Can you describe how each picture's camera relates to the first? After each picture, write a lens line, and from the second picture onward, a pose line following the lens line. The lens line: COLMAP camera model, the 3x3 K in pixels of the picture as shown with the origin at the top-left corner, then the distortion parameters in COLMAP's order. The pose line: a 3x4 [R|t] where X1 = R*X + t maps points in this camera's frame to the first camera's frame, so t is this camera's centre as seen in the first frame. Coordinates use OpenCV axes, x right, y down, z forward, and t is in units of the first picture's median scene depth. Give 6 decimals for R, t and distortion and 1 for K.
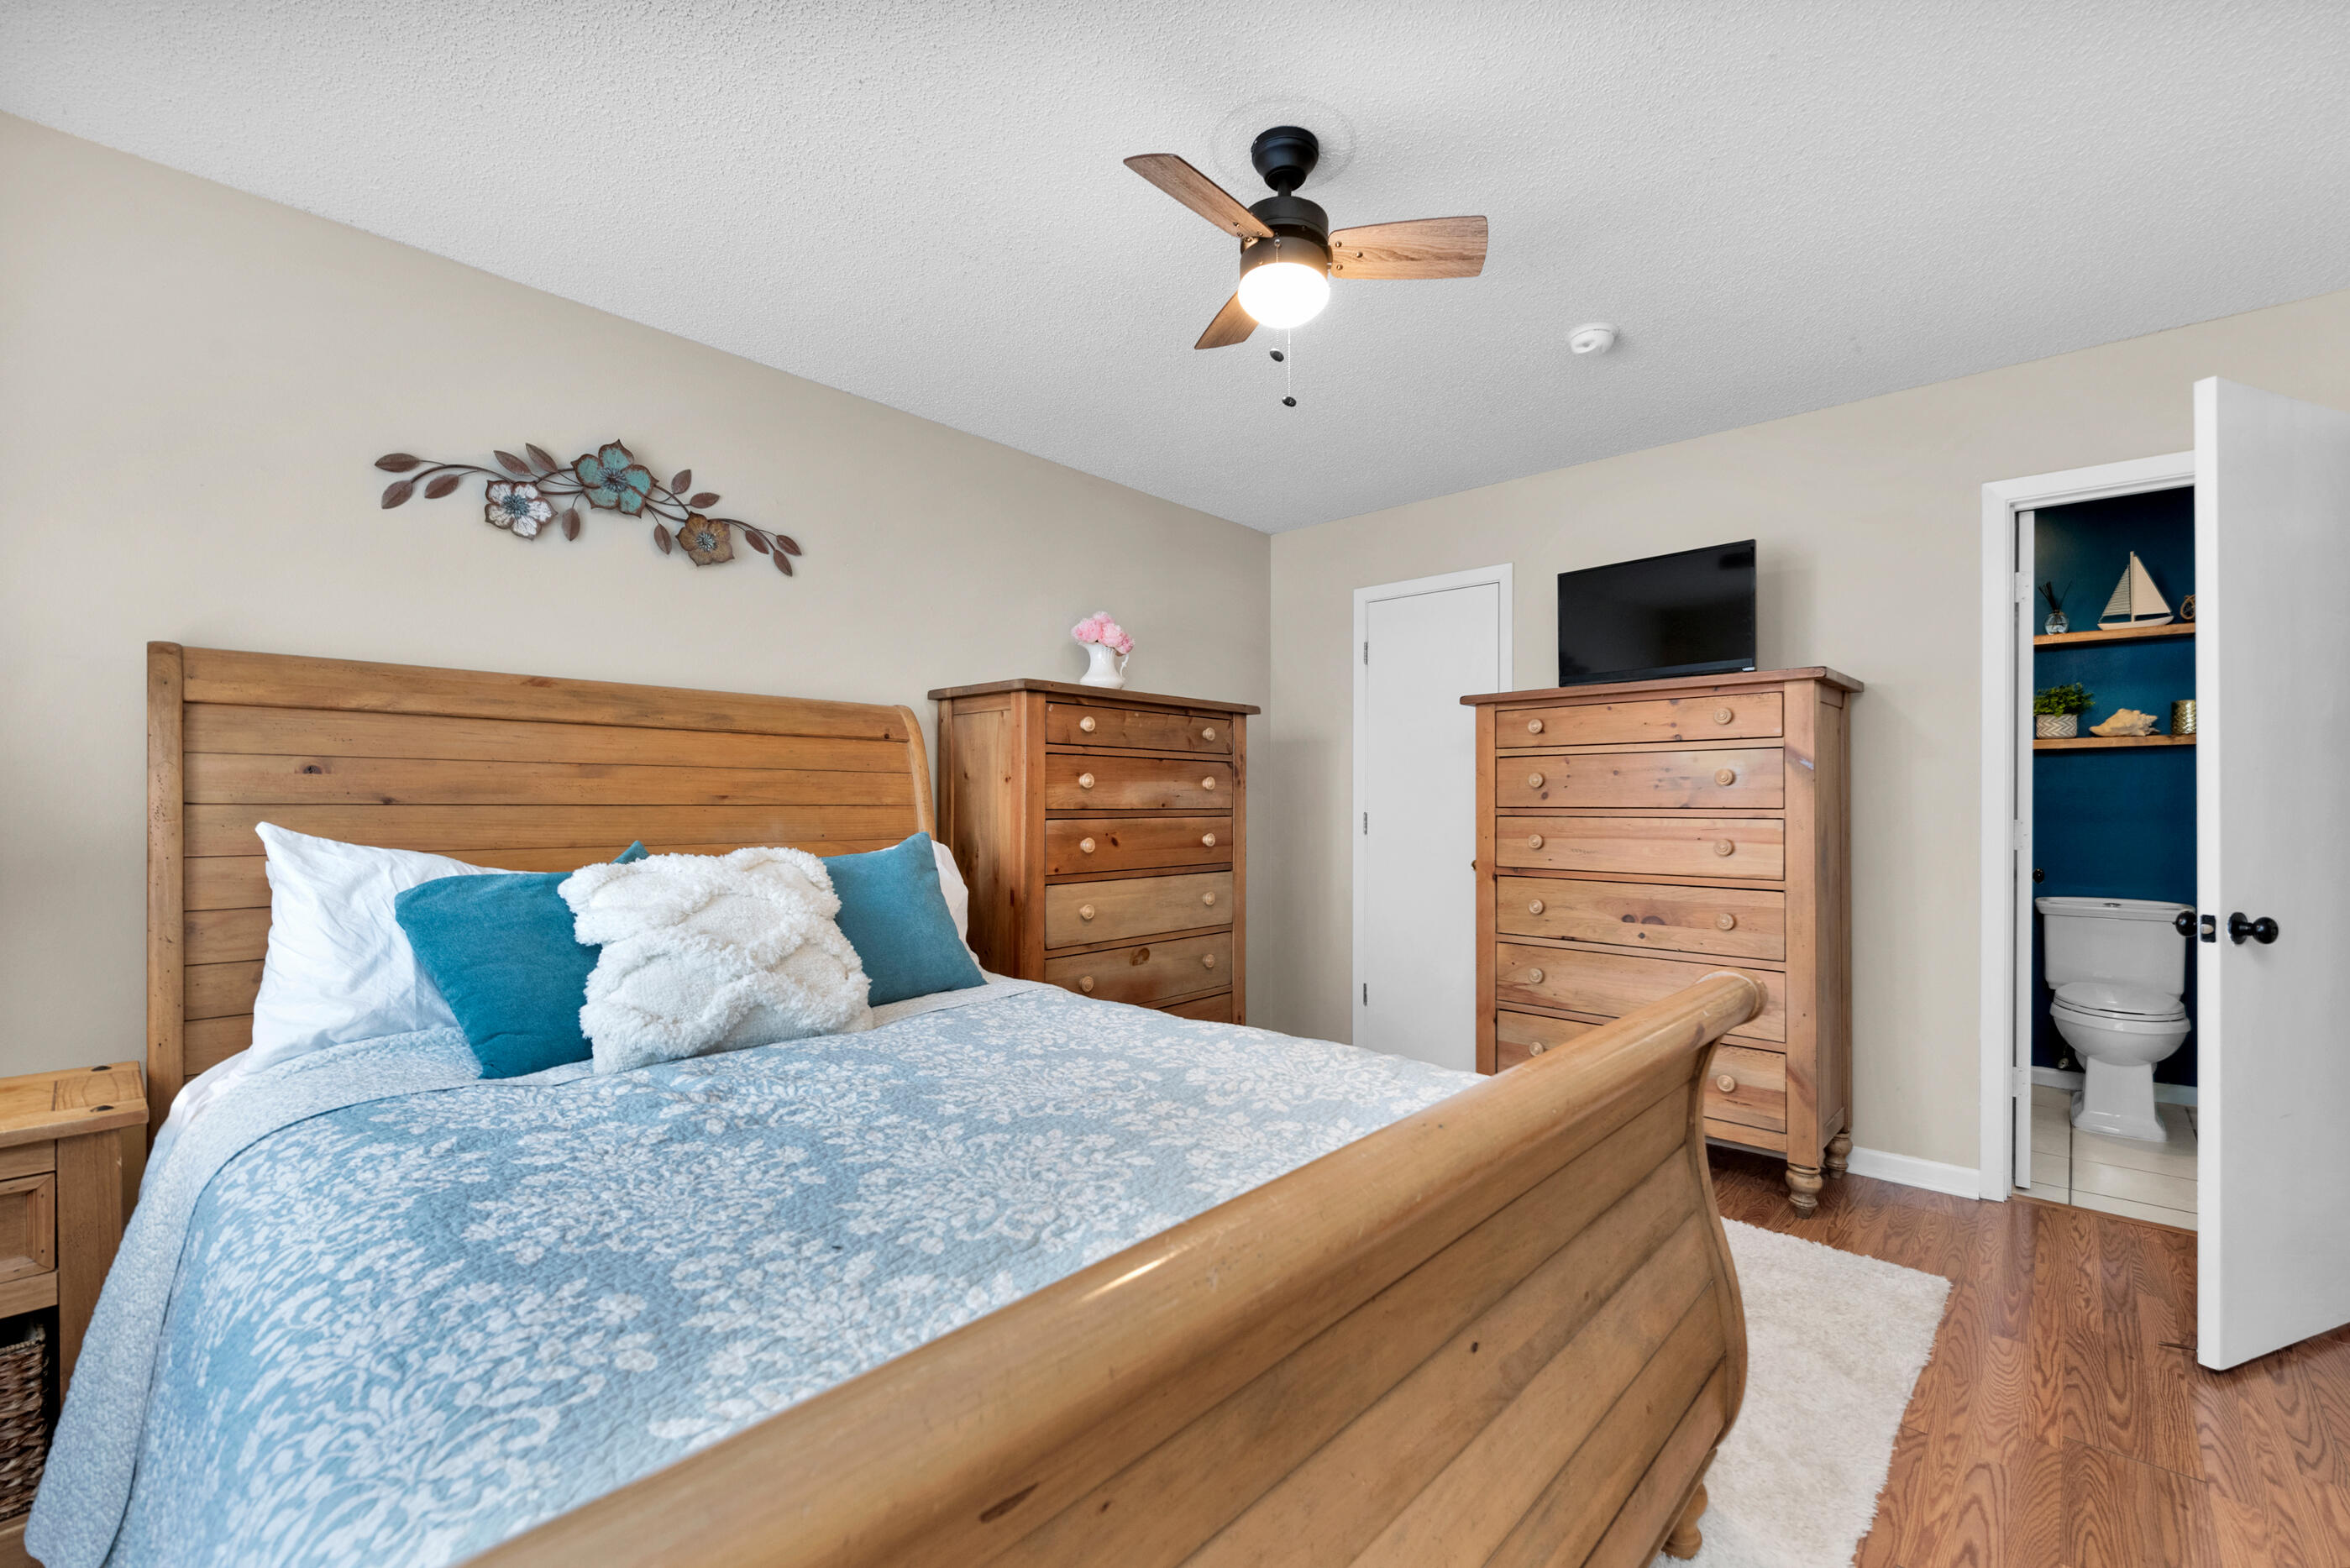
lens RADIAL K [[965.4, 0, 1164.6], [0, 965.4, 816.8], [0, 0, 1]] dist [0.013373, -0.000186]
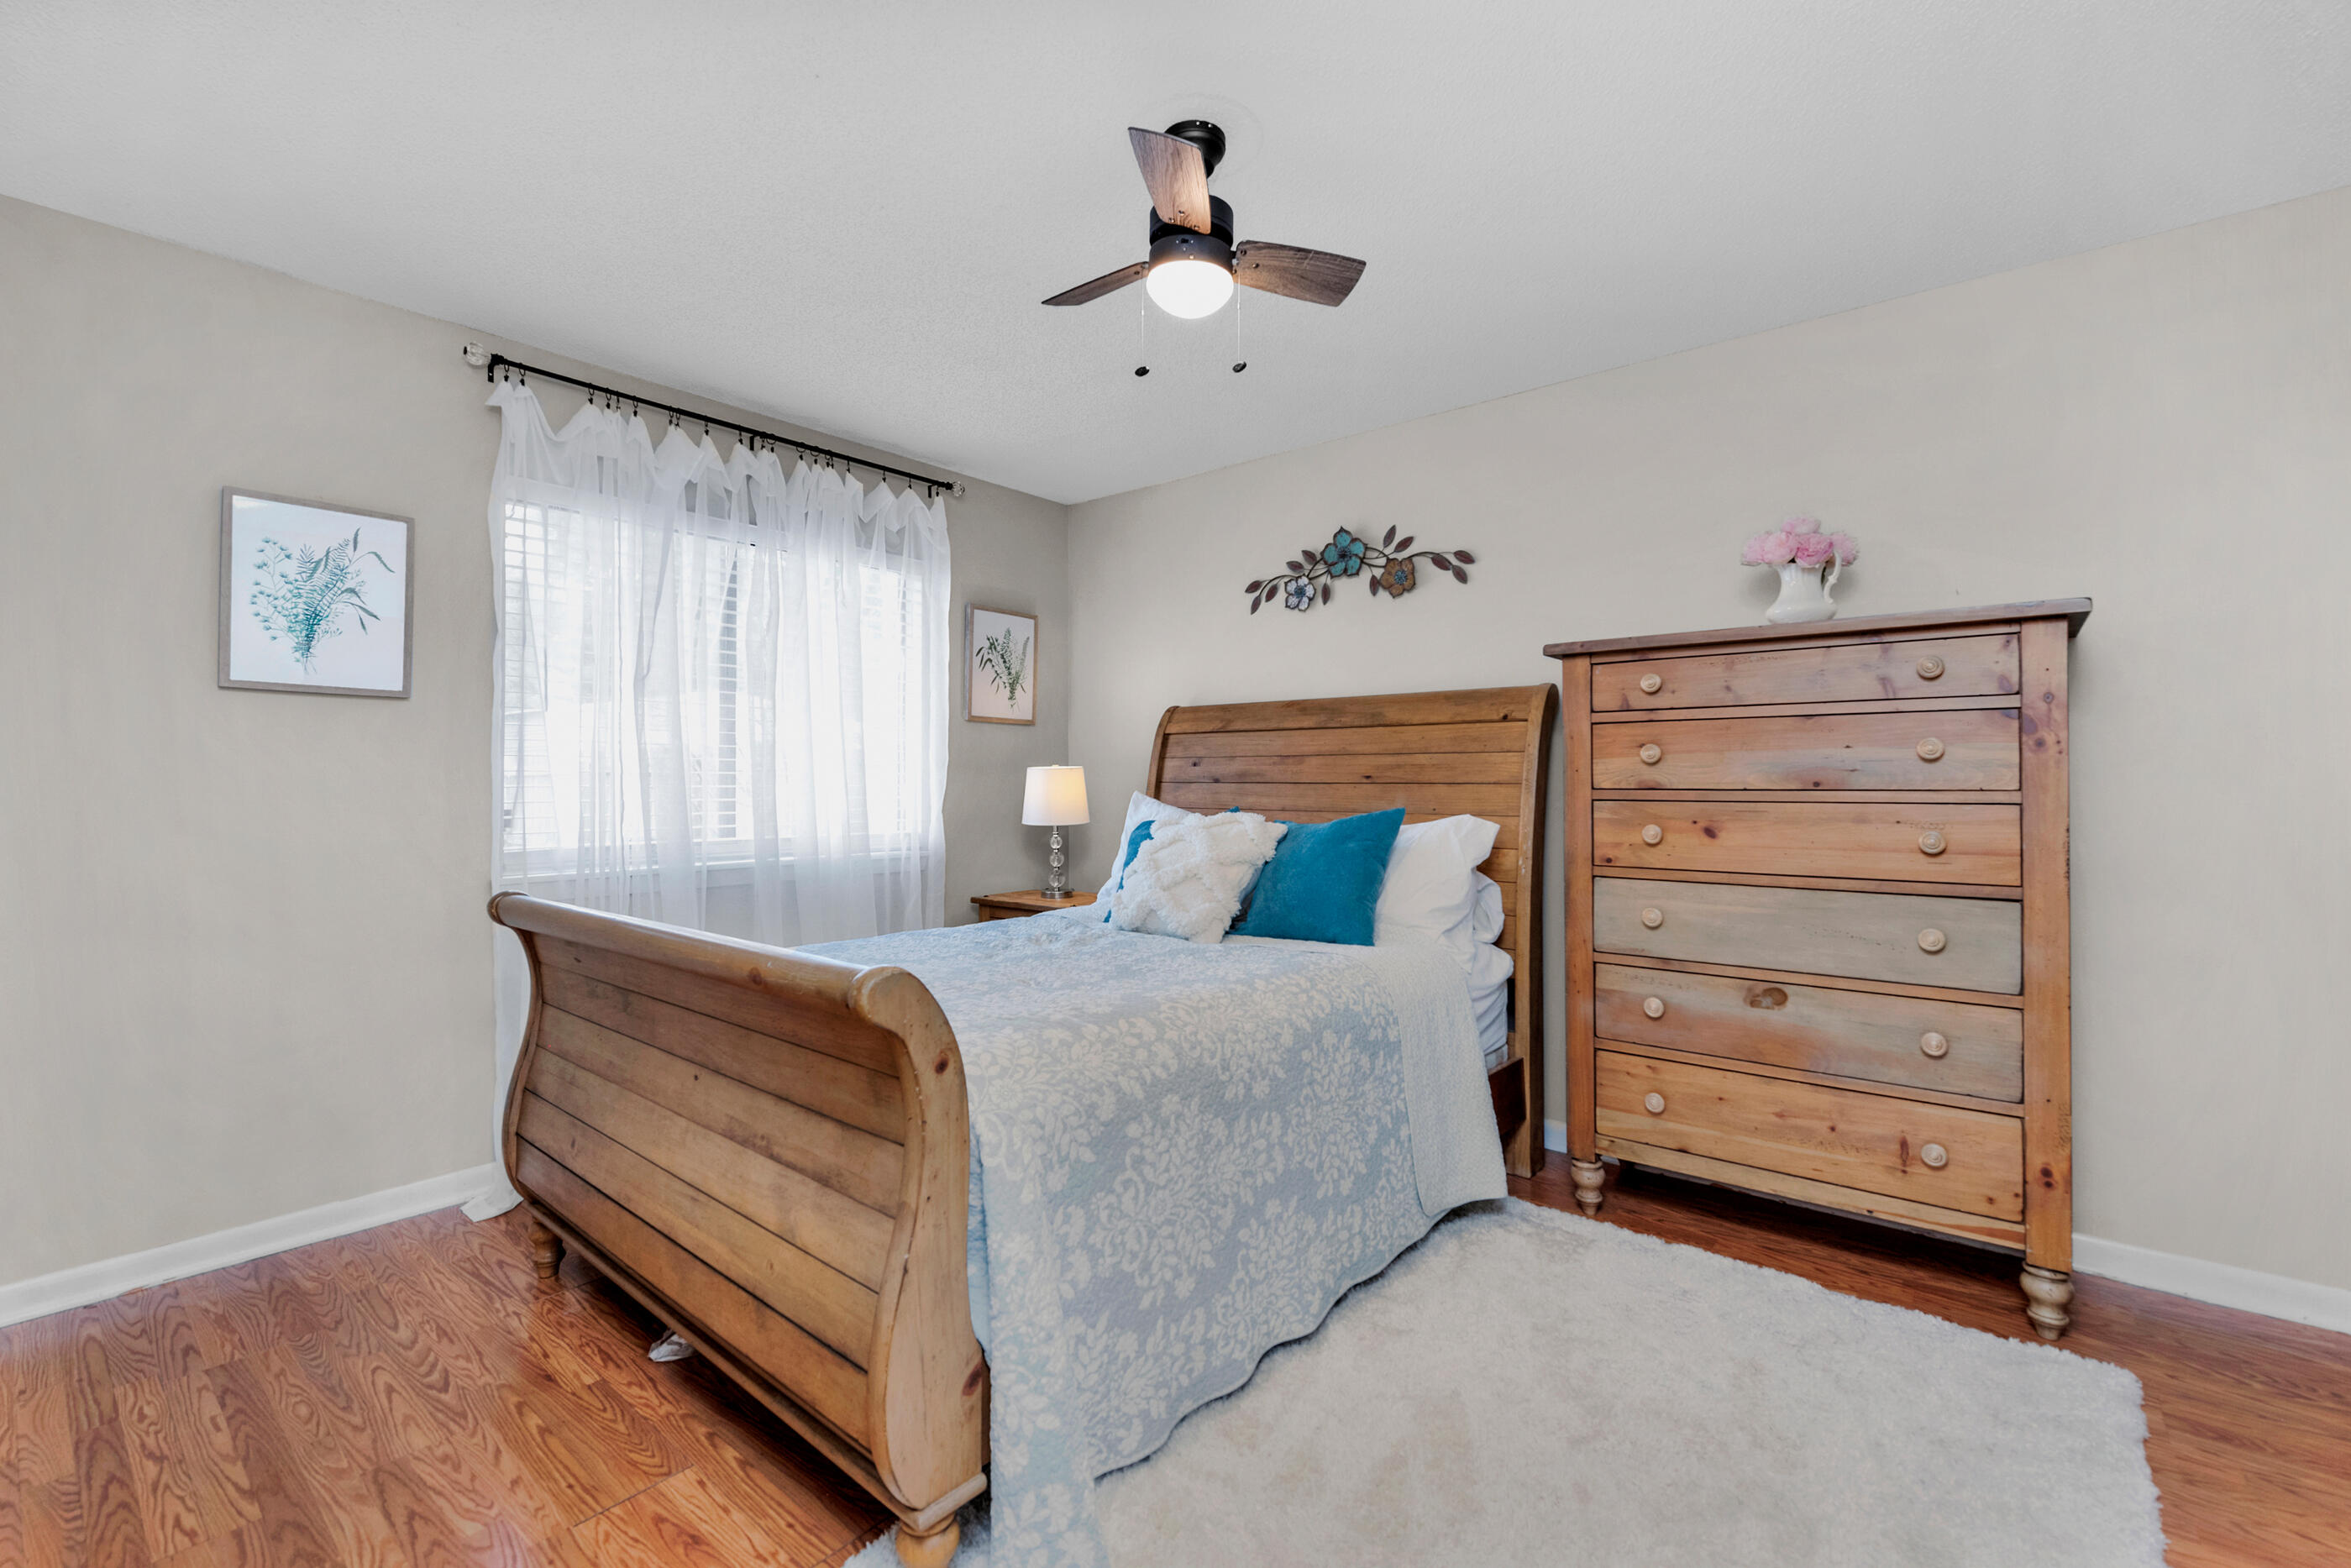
lens RADIAL K [[974.4, 0, 1200.2], [0, 974.4, 782.2], [0, 0, 1]] dist [-0.000437, -0.000162]
pose [[0.084996, 0.001428, -0.996380, 0.817309], [-0.013560, 0.999908, 0.000276, -0.010280], [0.996289, 0.013488, 0.085007, 0.655691]]
